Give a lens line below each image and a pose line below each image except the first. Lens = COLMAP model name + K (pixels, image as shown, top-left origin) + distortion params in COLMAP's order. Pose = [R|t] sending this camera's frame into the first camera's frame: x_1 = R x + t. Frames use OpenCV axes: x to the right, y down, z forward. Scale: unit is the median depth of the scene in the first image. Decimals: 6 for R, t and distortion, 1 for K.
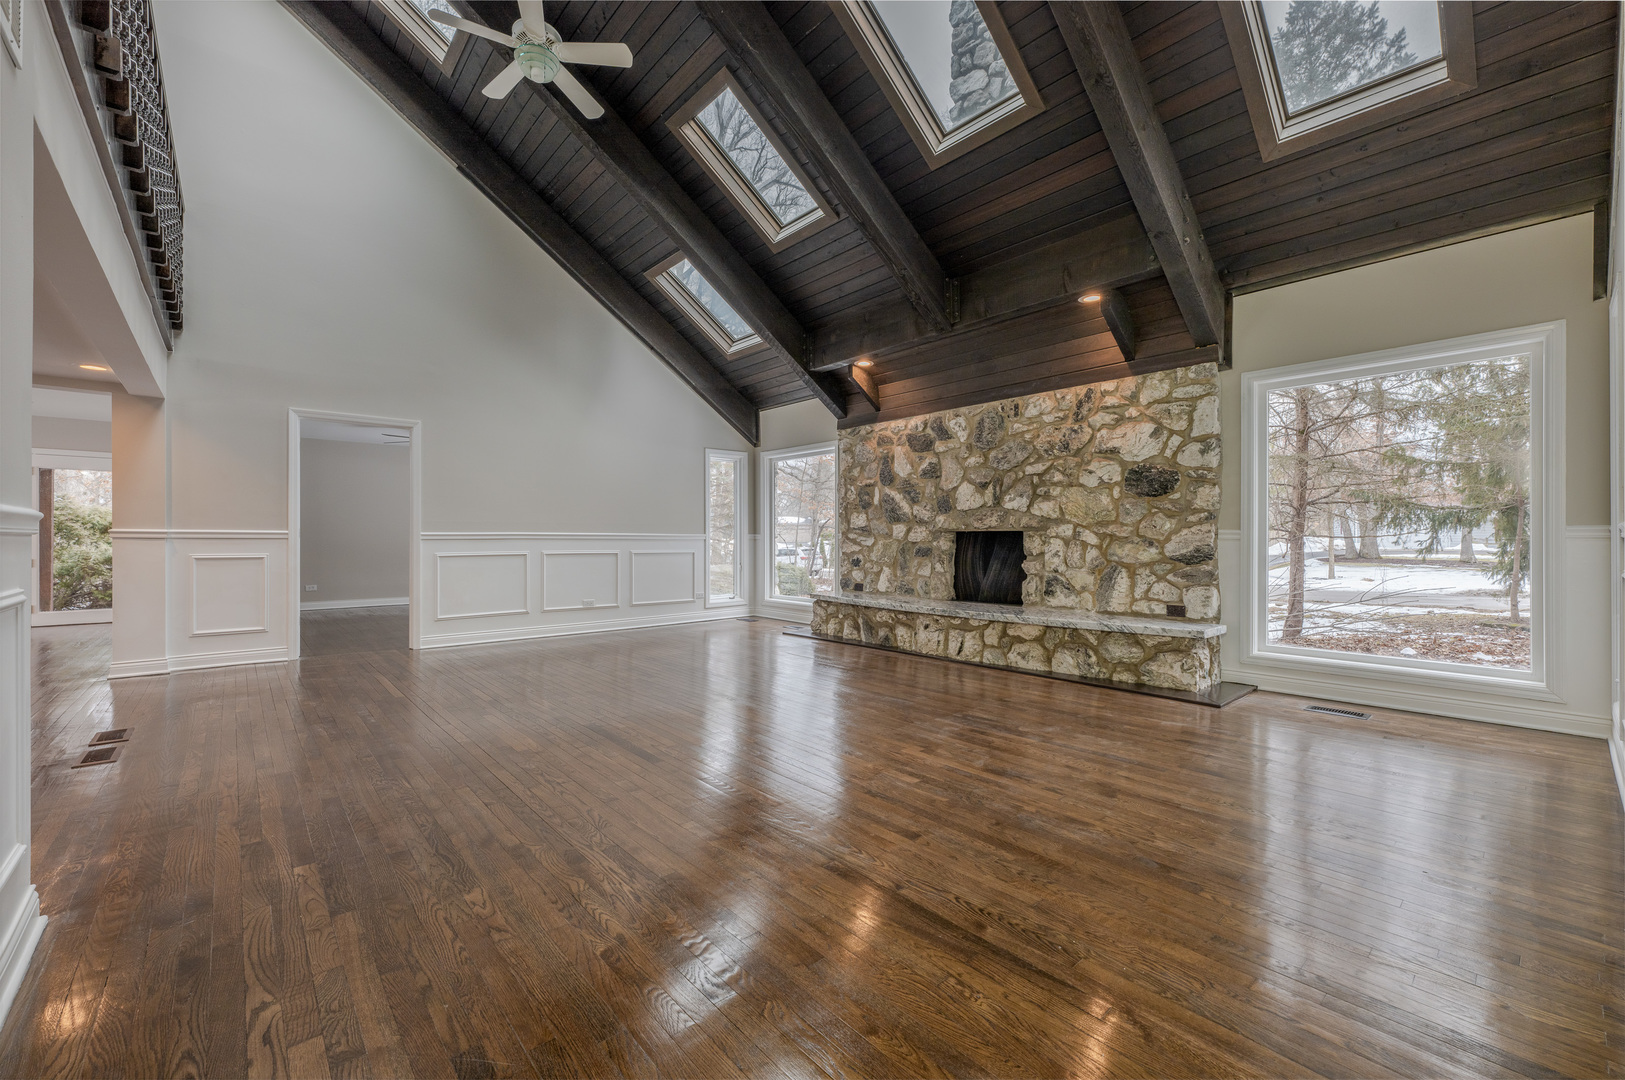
lens RADIAL K [[659.3, 0, 817.9], [0, 659.3, 537.5], [0, 0, 1]] dist [0.002286, 0.000338]
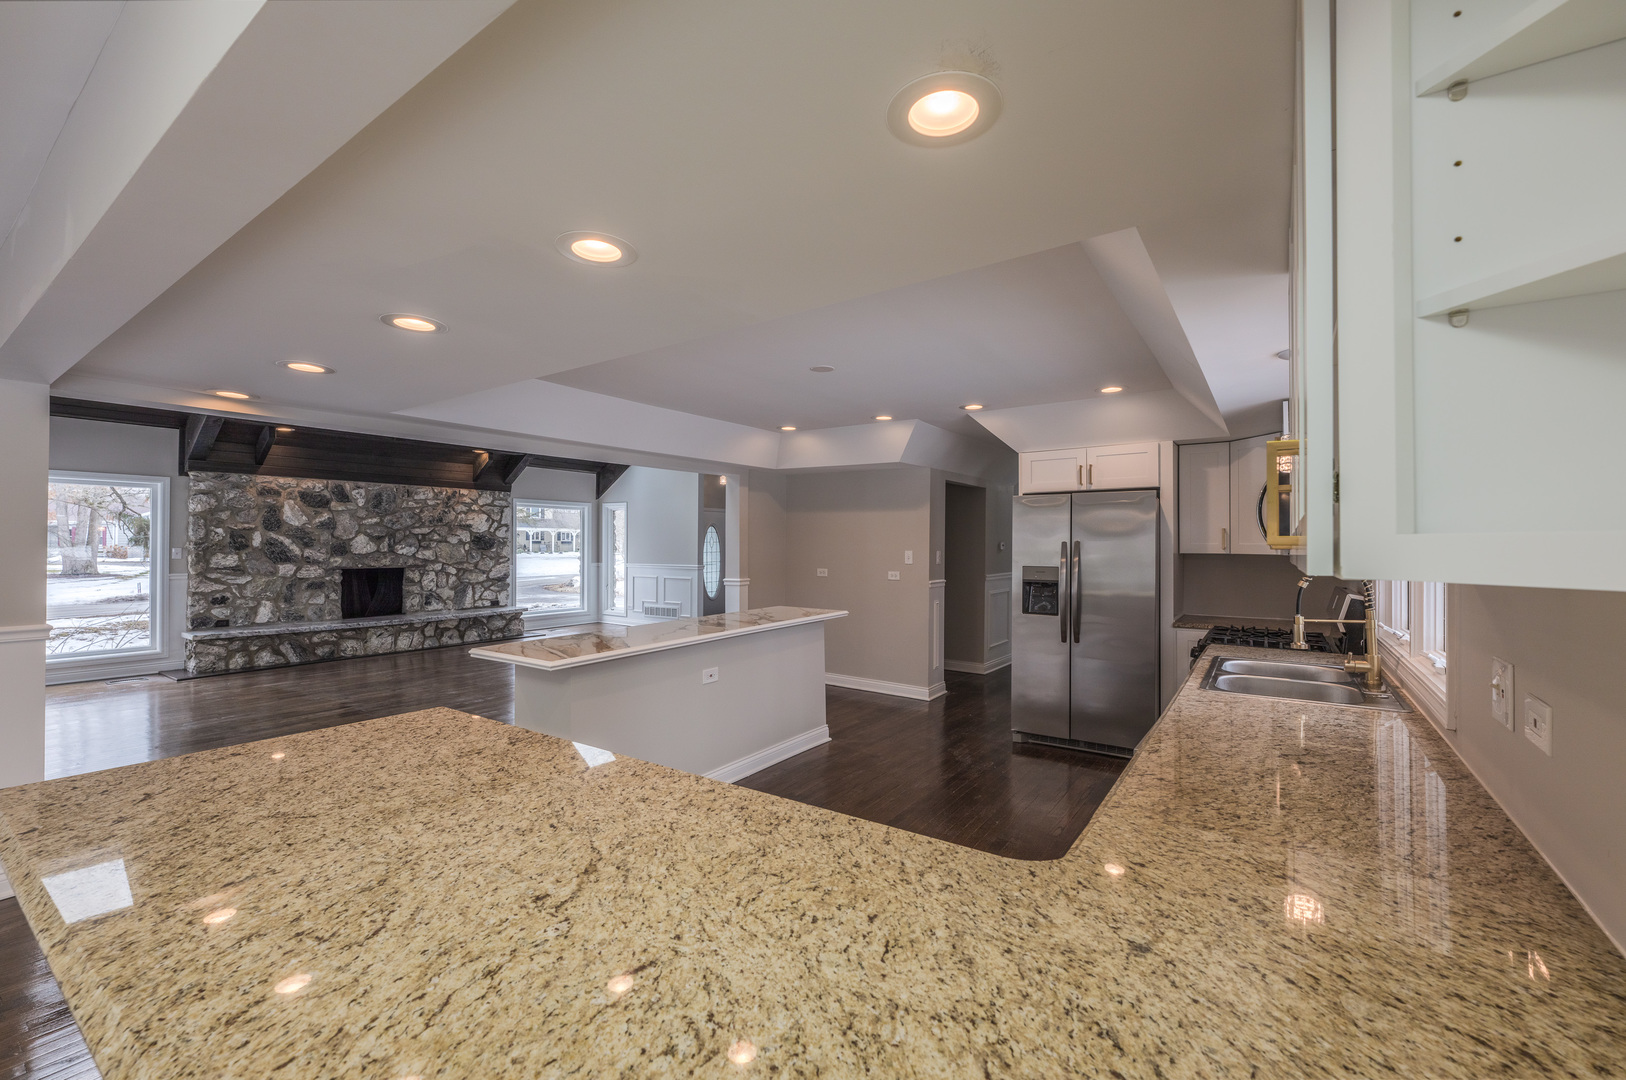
lens RADIAL K [[659.7, 0, 823.3], [0, 659.7, 540.0], [0, 0, 1]] dist [0.002286, 0.000338]
pose [[-0.244383, 0.005330, 0.969664, -1.486154], [-0.008096, 0.999939, -0.007537, -0.072365], [-0.969645, -0.009692, -0.244325, 0.395298]]
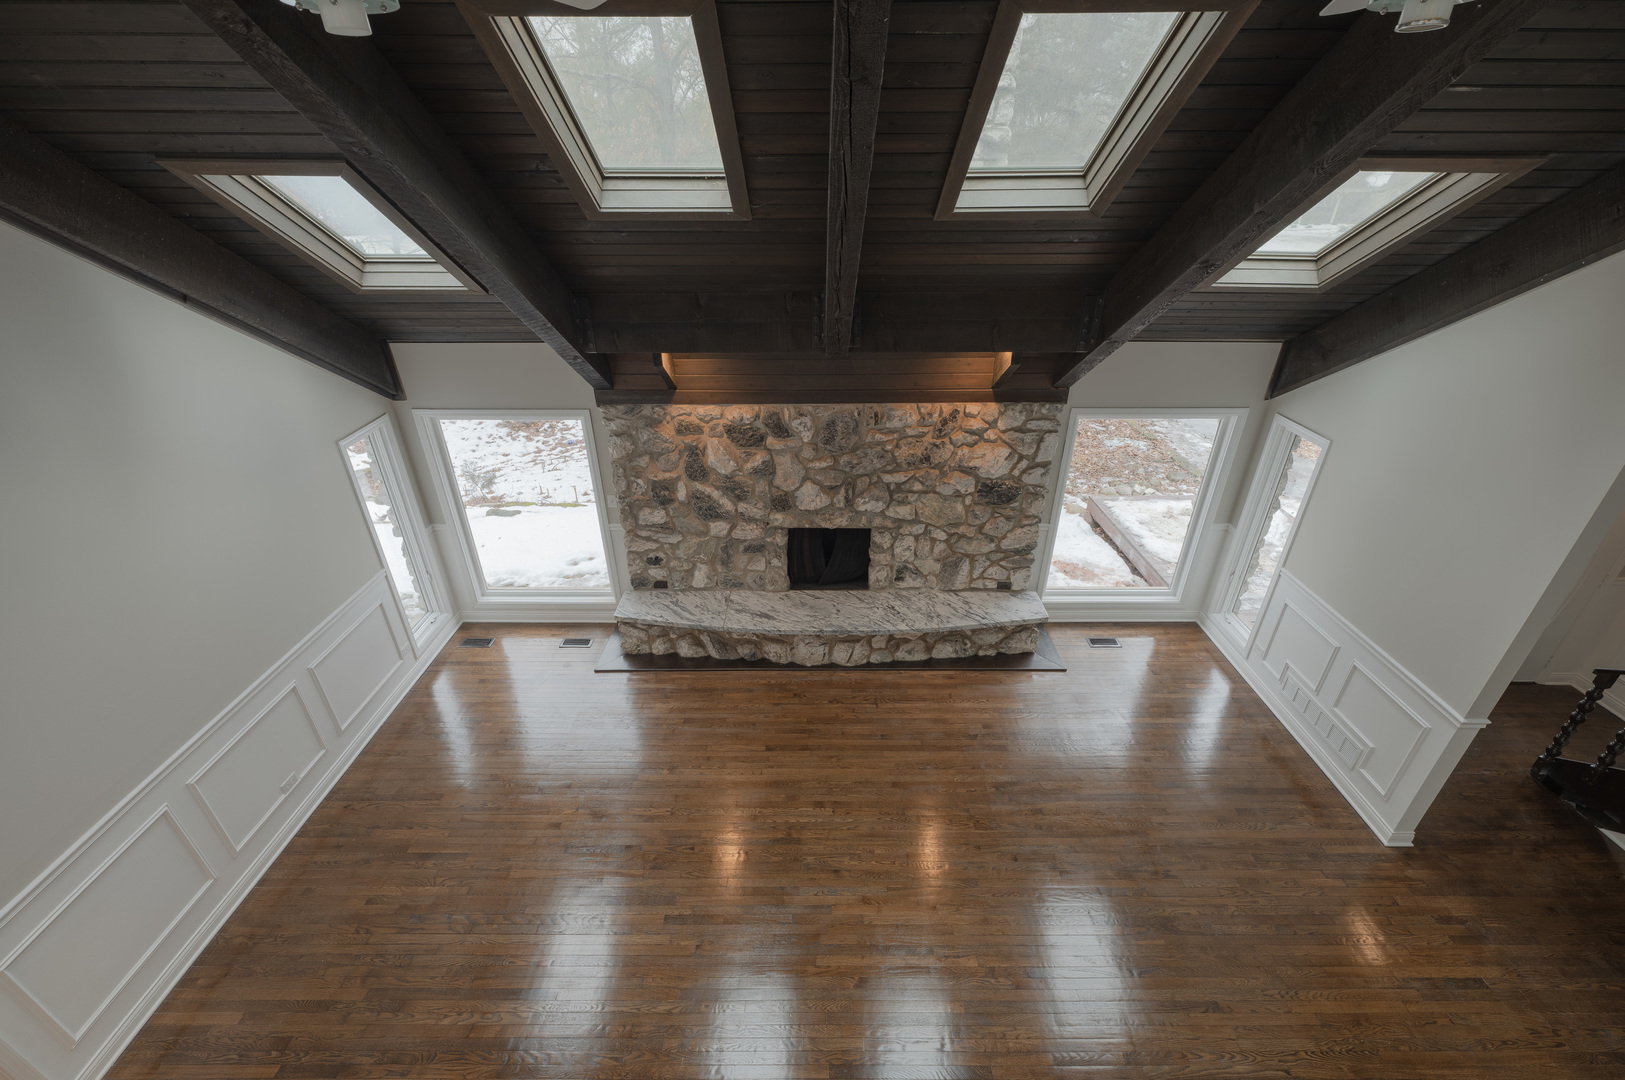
lens RADIAL K [[659.3, 0, 818.7], [0, 659.3, 541.9], [0, 0, 1]] dist [0.002286, 0.000338]
pose [[0.665169, -0.358220, 0.655155, -0.426150], [-0.004888, 0.875301, 0.483553, -0.482906], [-0.746677, -0.324847, 0.580472, 0.444062]]
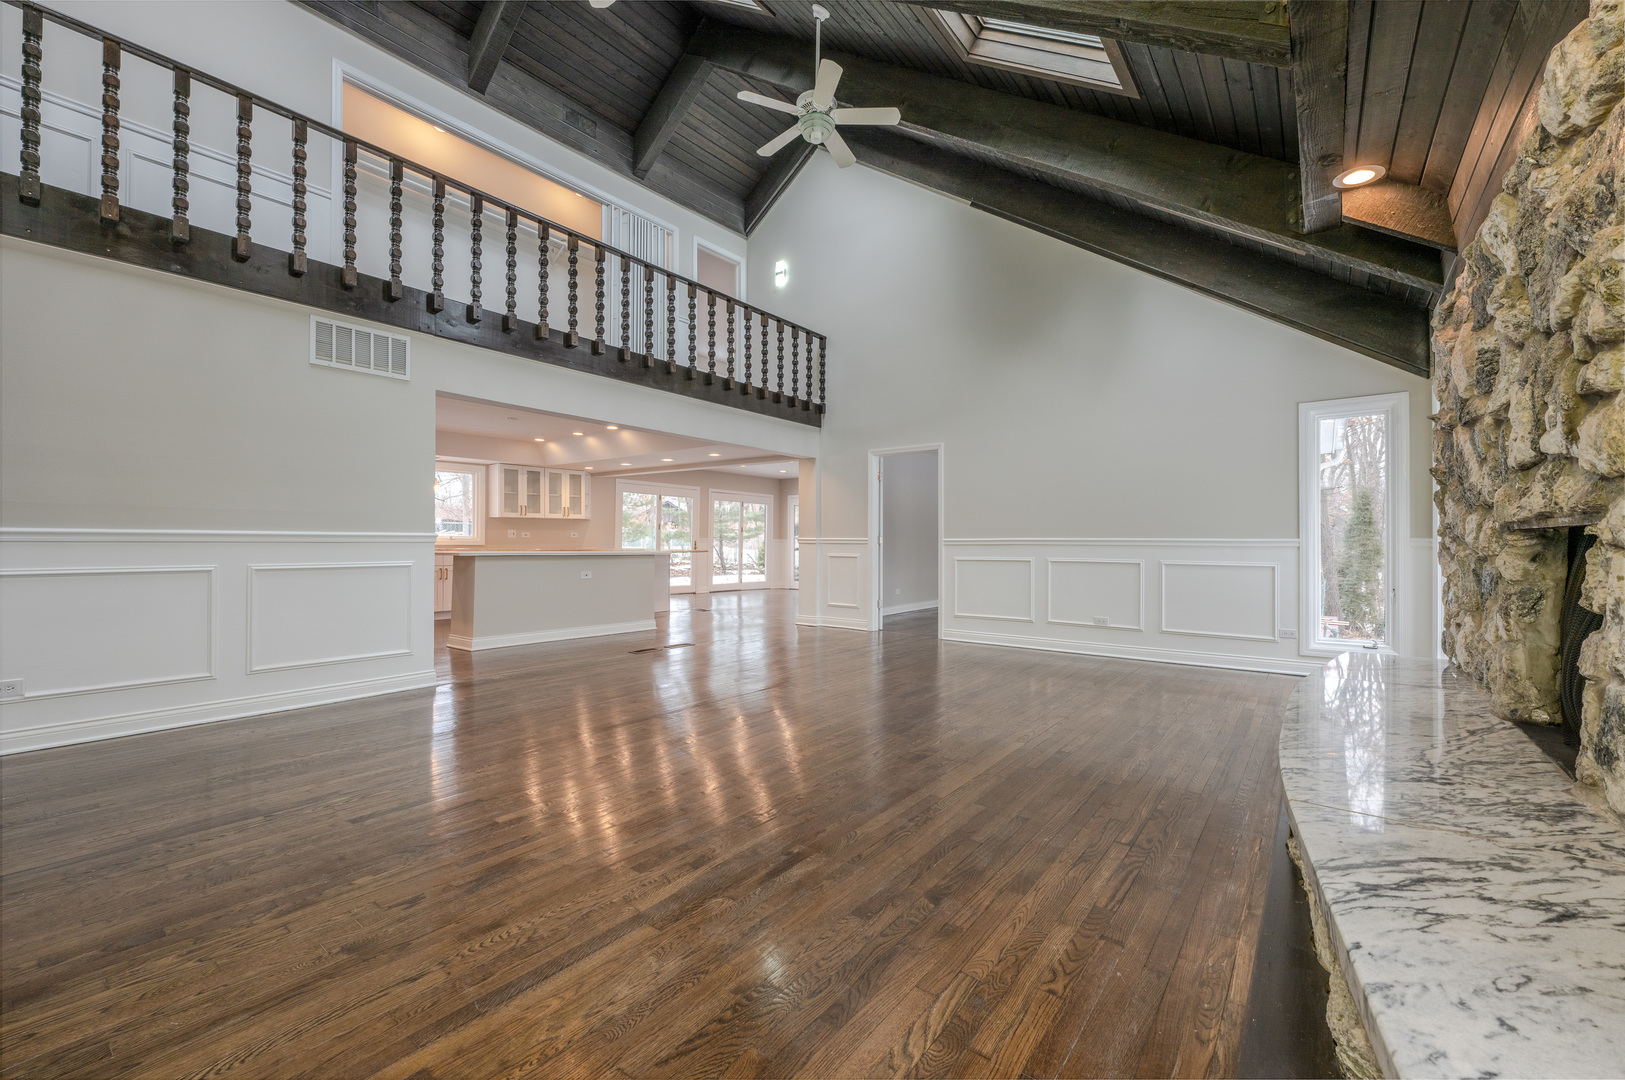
lens RADIAL K [[659.3, 0, 812.1], [0, 659.3, 542.7], [0, 0, 1]] dist [0.002286, 0.000338]
pose [[0.180055, 0.003172, -0.983651, 0.522047], [-0.003218, 0.999991, 0.002636, -0.002713], [0.983651, 0.002690, 0.180064, 0.597699]]
